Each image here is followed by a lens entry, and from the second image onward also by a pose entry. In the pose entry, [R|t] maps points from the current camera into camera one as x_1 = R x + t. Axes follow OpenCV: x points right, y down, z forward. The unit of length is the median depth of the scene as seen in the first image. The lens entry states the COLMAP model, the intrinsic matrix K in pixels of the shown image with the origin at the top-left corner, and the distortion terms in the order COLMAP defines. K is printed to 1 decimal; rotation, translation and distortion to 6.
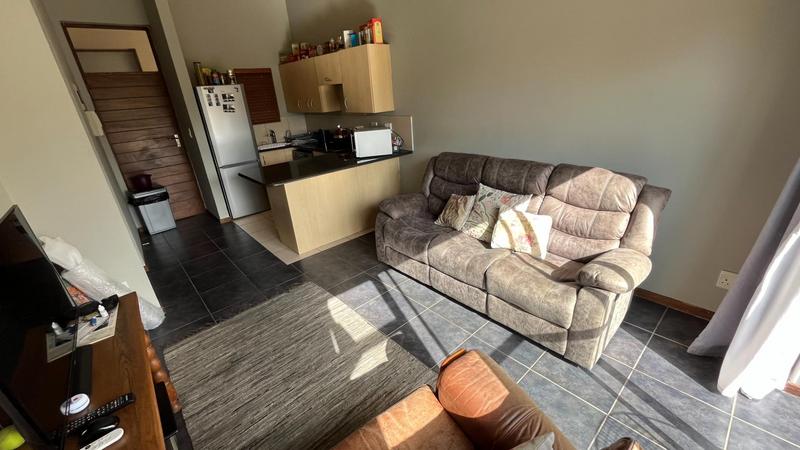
lens RADIAL K [[326.5, 0, 401.8], [0, 326.5, 225.1], [0, 0, 1]] dist [-0.004325, 0.000702]
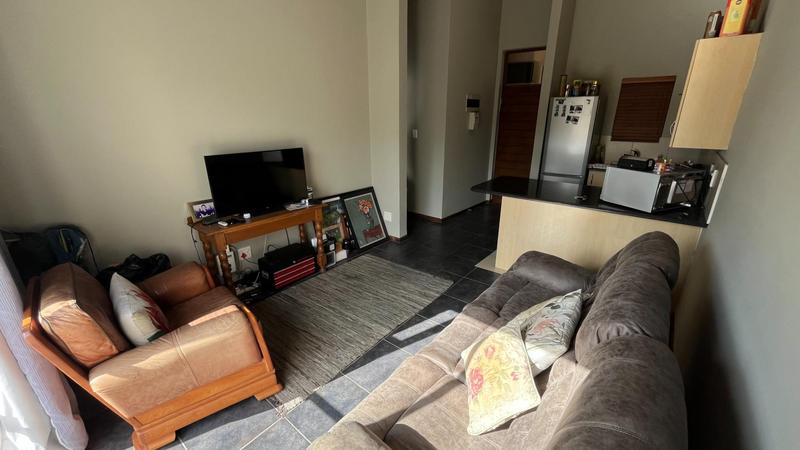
lens RADIAL K [[326.5, 0, 398.1], [0, 326.5, 226.8], [0, 0, 1]] dist [-0.004325, 0.000702]
pose [[0.149424, 0.387428, -0.909710, 0.648356], [-0.389402, 0.868745, 0.306021, -0.265586], [0.908867, 0.308516, 0.280676, 0.522437]]
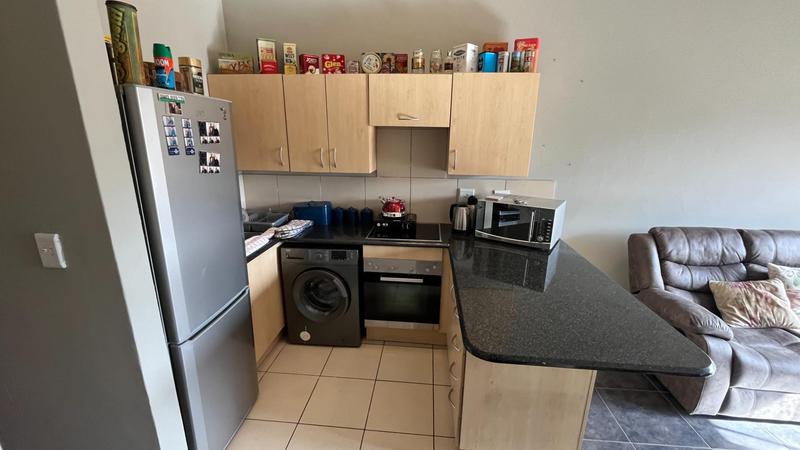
lens RADIAL K [[326.5, 0, 398.5], [0, 326.5, 226.7], [0, 0, 1]] dist [-0.004325, 0.000702]
pose [[0.729699, -0.107651, 0.675241, -0.961667], [0.209150, 0.975337, -0.070524, -0.347393], [-0.650996, 0.192688, 0.734218, 0.969161]]
